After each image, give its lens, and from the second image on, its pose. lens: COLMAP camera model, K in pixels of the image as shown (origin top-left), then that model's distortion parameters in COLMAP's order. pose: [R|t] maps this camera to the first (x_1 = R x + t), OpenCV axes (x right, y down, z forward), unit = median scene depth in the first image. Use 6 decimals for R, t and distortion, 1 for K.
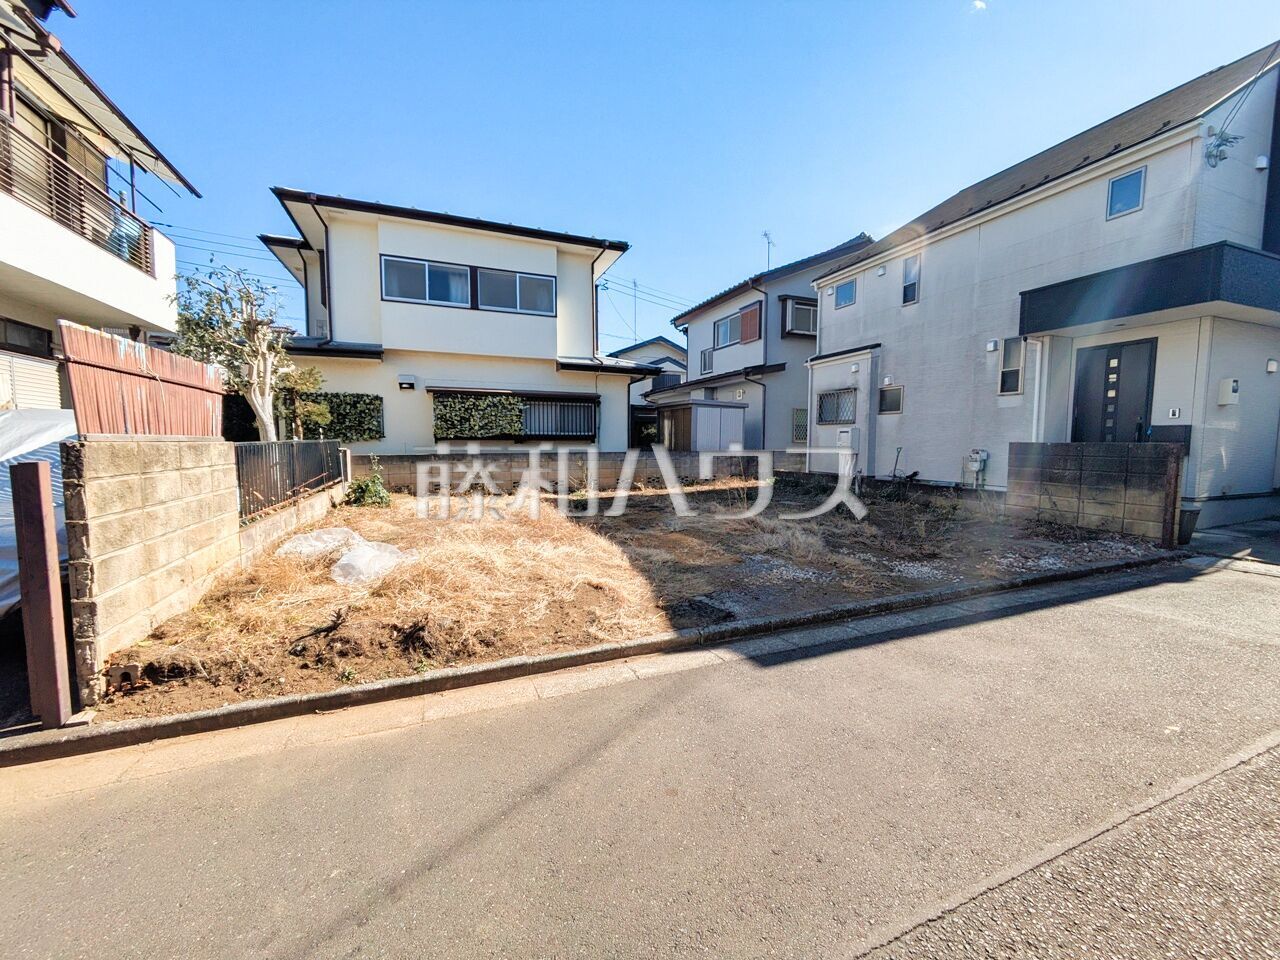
lens RADIAL K [[505.9, 0, 645.4], [0, 505.9, 476.1], [0, 0, 1]] dist [-0.000001, 0.001242]
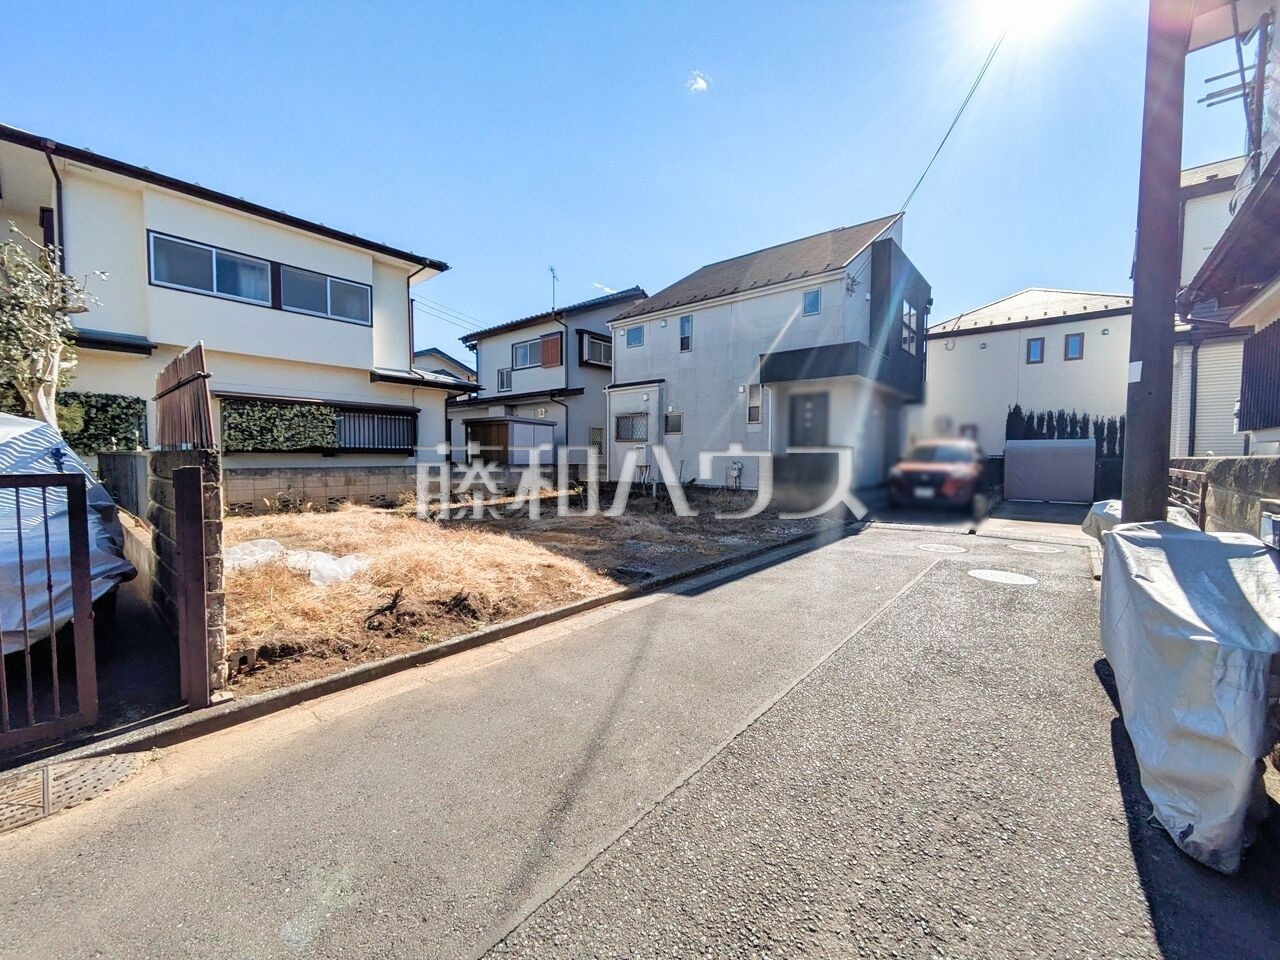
lens RADIAL K [[505.9, 0, 644.6], [0, 505.9, 476.3], [0, 0, 1]] dist [-0.000001, 0.001242]
pose [[0.883312, -0.016317, 0.468502, -0.215114], [0.030482, 0.999278, -0.022666, 0.012360], [-0.467794, 0.034302, 0.883172, -0.114844]]
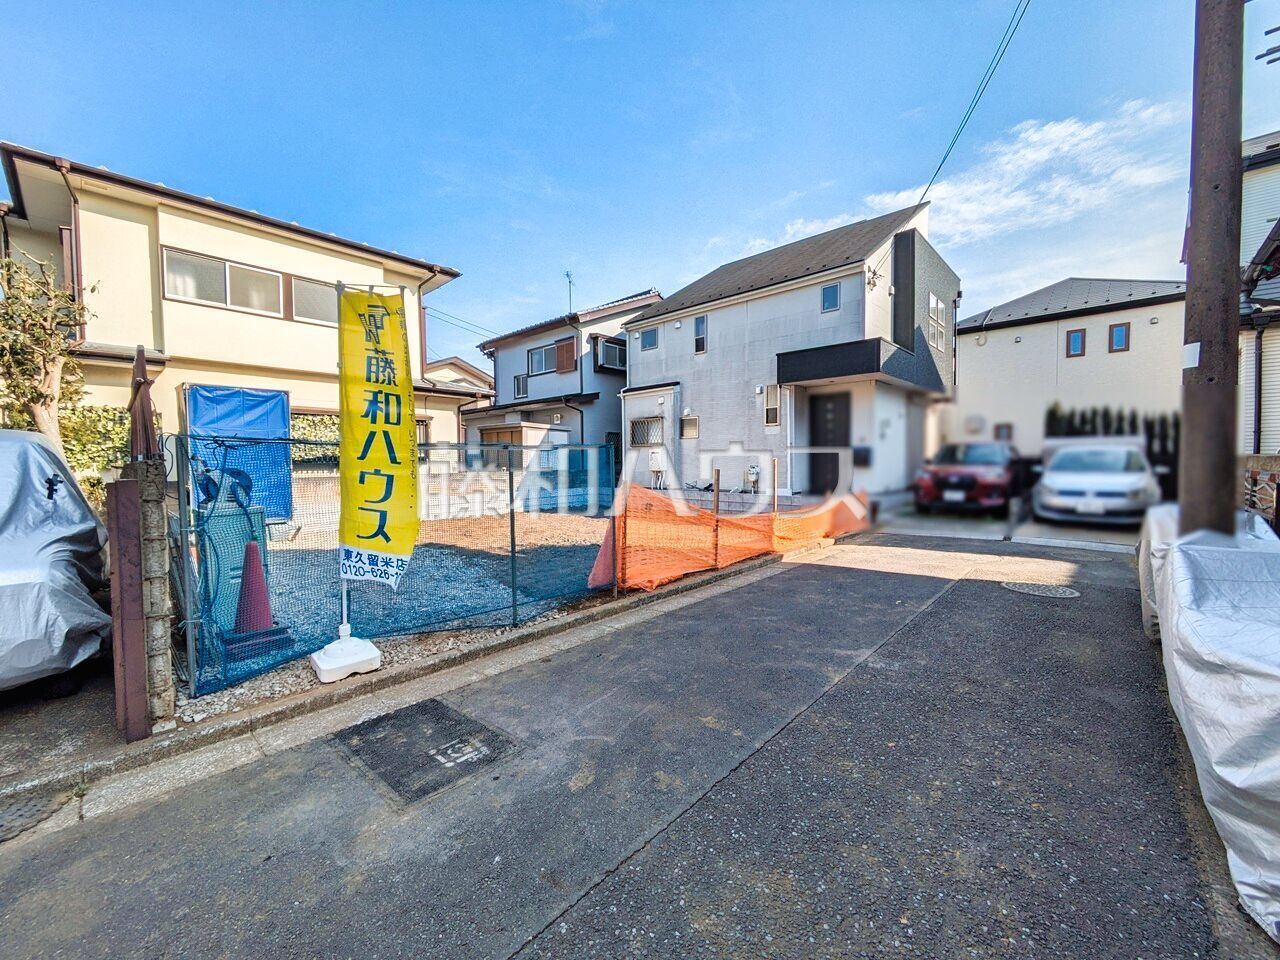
lens RADIAL K [[505.9, 0, 645.1], [0, 505.9, 478.5], [0, 0, 1]] dist [-0.000001, 0.001242]
pose [[0.905828, -0.024560, 0.422934, -0.172308], [0.041122, 0.998701, -0.030077, 0.011573], [-0.421646, 0.044636, 0.905661, -0.098324]]
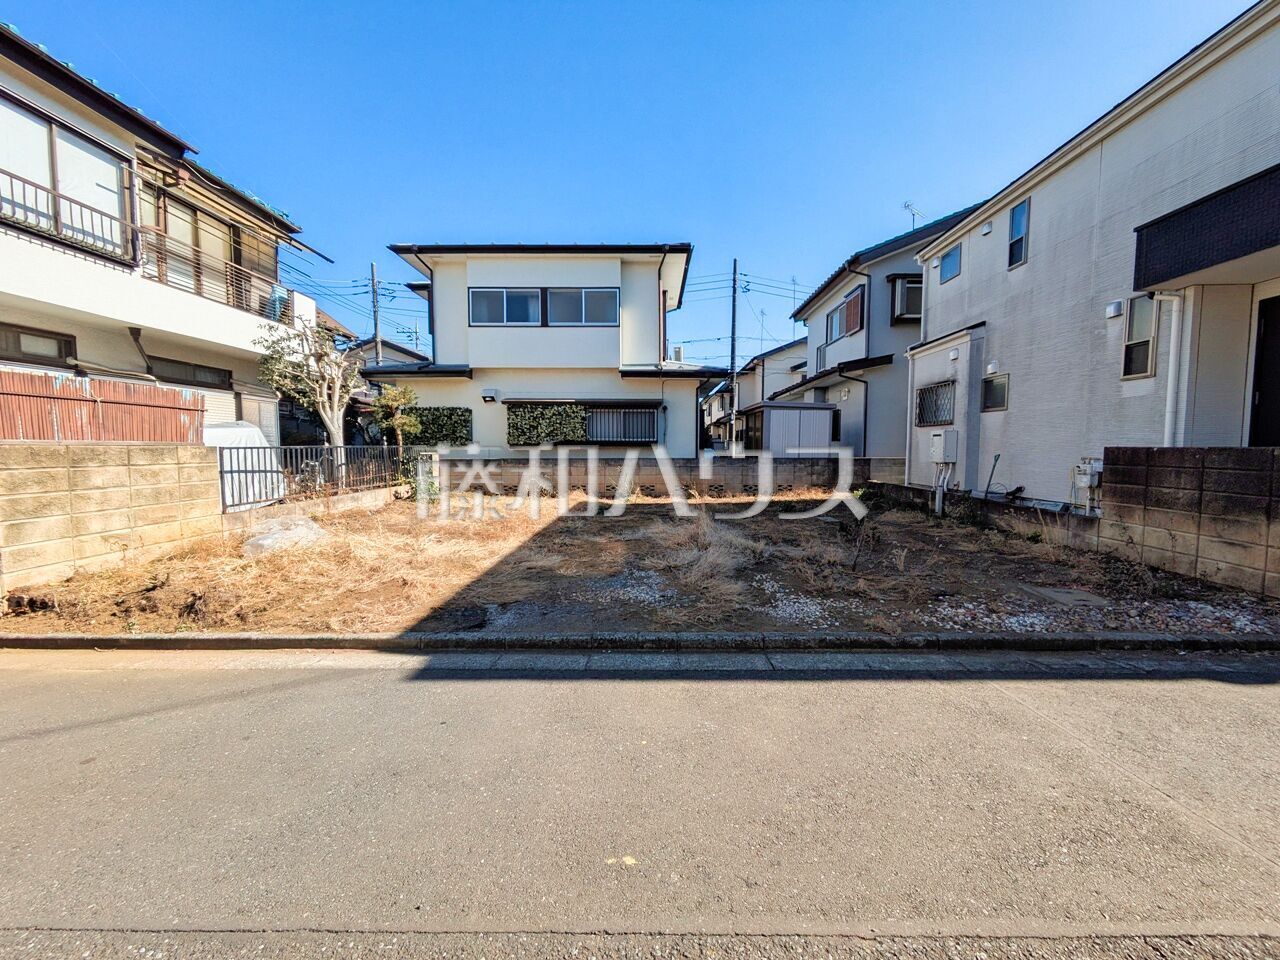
lens RADIAL K [[505.9, 0, 645.6], [0, 505.9, 477.2], [0, 0, 1]] dist [-0.000001, 0.001242]
pose [[0.920074, 0.022364, -0.391106, 0.346460], [-0.026998, 0.999615, -0.006354, -0.003777], [0.390813, 0.016405, 0.920324, 0.097982]]
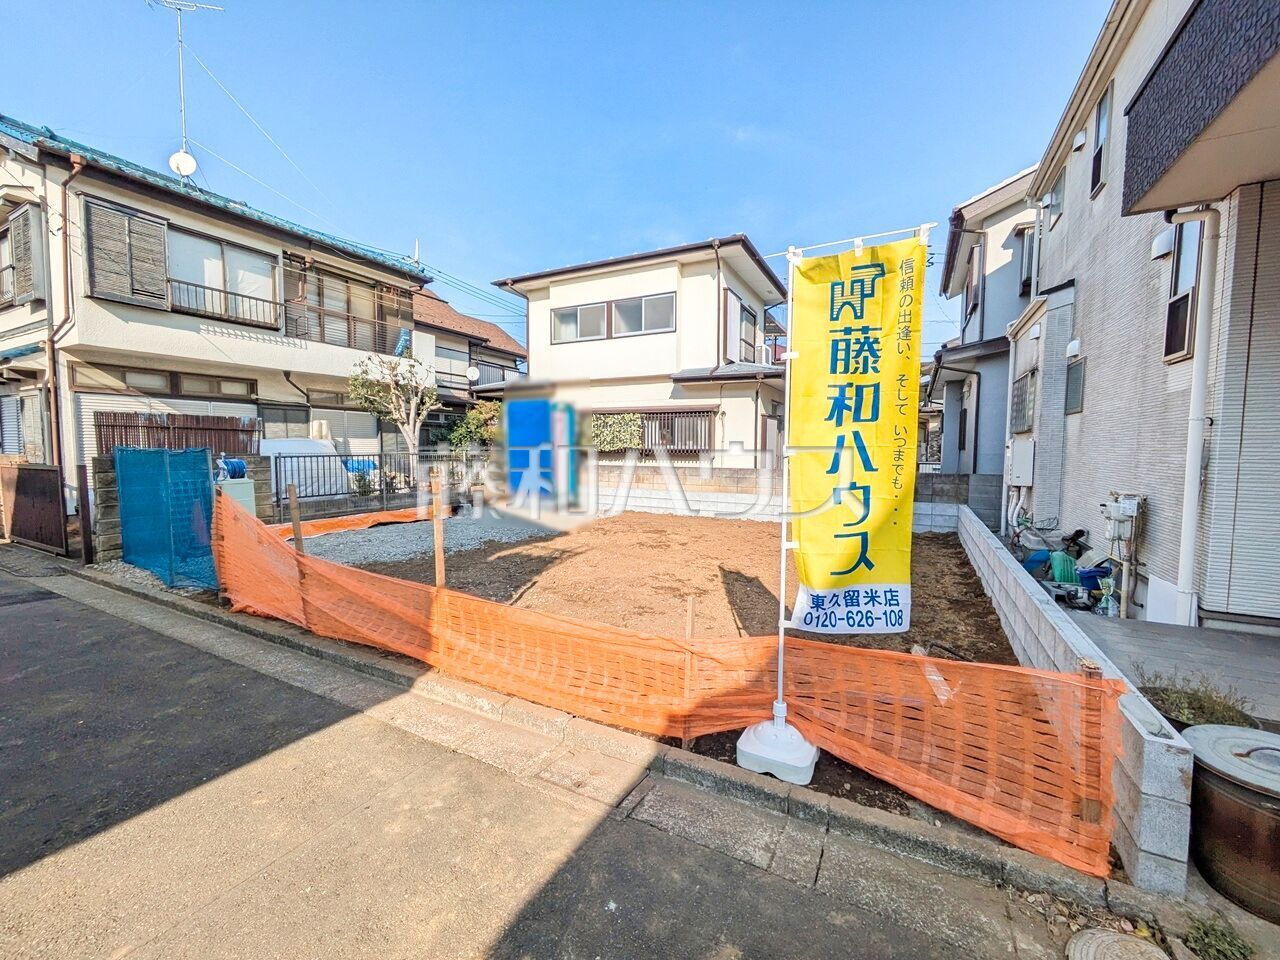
lens RADIAL K [[505.9, 0, 645.4], [0, 505.9, 479.7], [0, 0, 1]] dist [-0.000001, 0.001242]
pose [[0.645803, 0.053316, -0.761640, 0.695055], [-0.059844, 0.998025, 0.019120, -0.045291], [0.761155, 0.033232, 0.647718, 0.388335]]
